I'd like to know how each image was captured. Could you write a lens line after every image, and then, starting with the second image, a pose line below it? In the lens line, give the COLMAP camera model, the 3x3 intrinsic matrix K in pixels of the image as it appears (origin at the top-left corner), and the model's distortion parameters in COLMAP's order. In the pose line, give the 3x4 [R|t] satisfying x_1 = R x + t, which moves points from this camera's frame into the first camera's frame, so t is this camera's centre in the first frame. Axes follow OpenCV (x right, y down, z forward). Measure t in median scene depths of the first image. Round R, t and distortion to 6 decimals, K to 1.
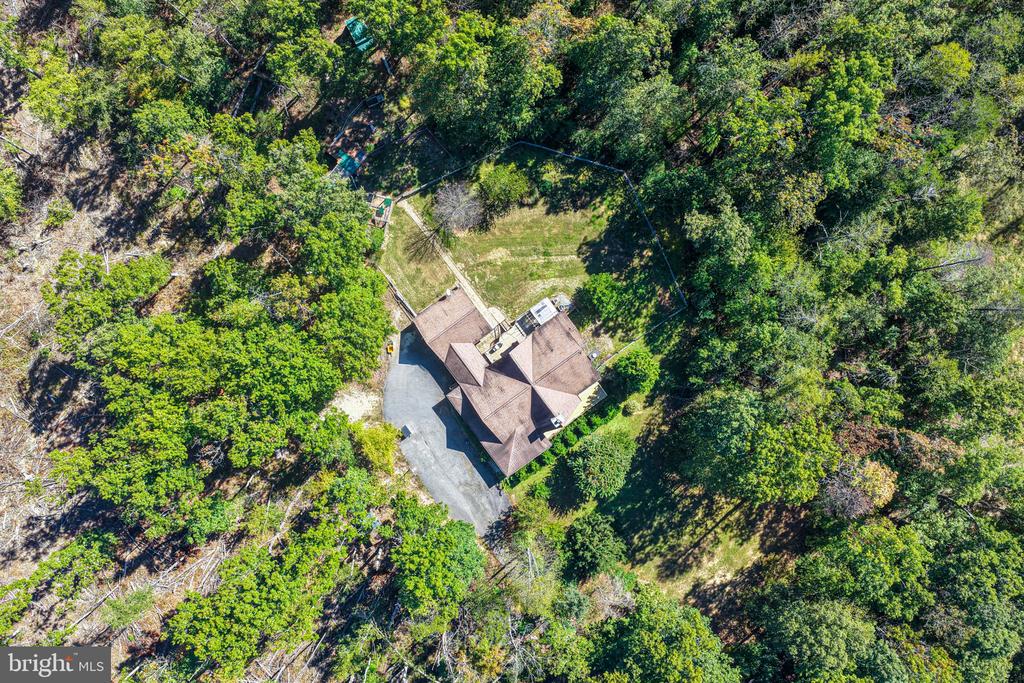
lens RADIAL K [[803.2, 0, 524.6], [0, 803.2, 343.3], [0, 0, 1]] dist [0.024517, 0.009337]
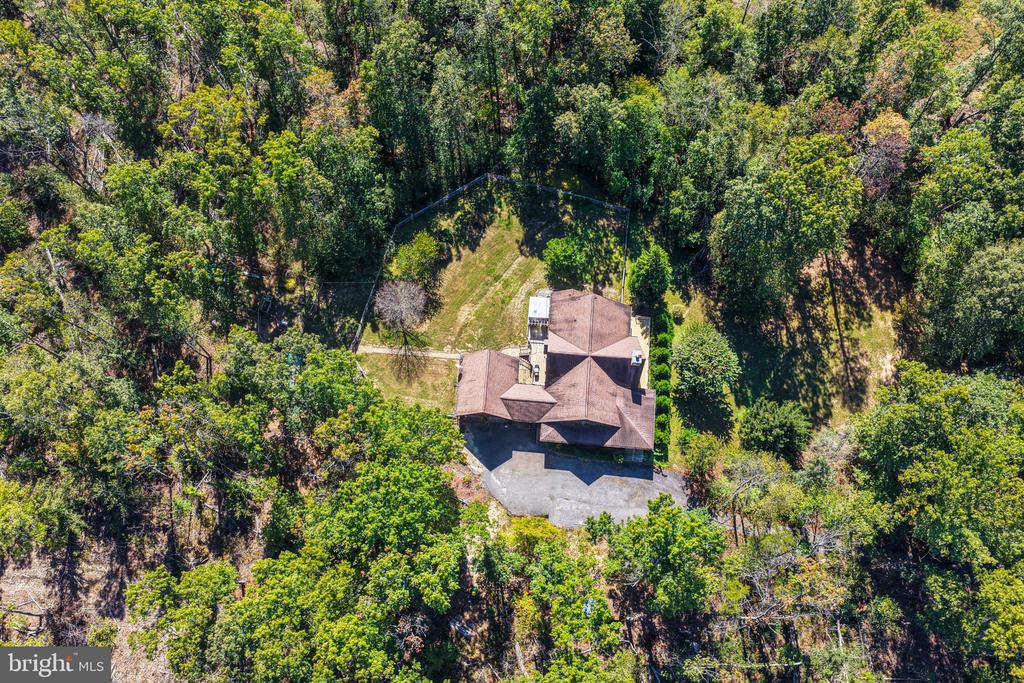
lens RADIAL K [[855.5, 0, 512.0], [0, 855.5, 341.5], [0, 0, 1]] dist [-0.016241, 0.040981]
pose [[0.657131, -0.729666, 0.189118, -0.218746], [0.747543, 0.598653, -0.287740, 0.251778], [0.096738, 0.330457, 0.938850, 0.048962]]
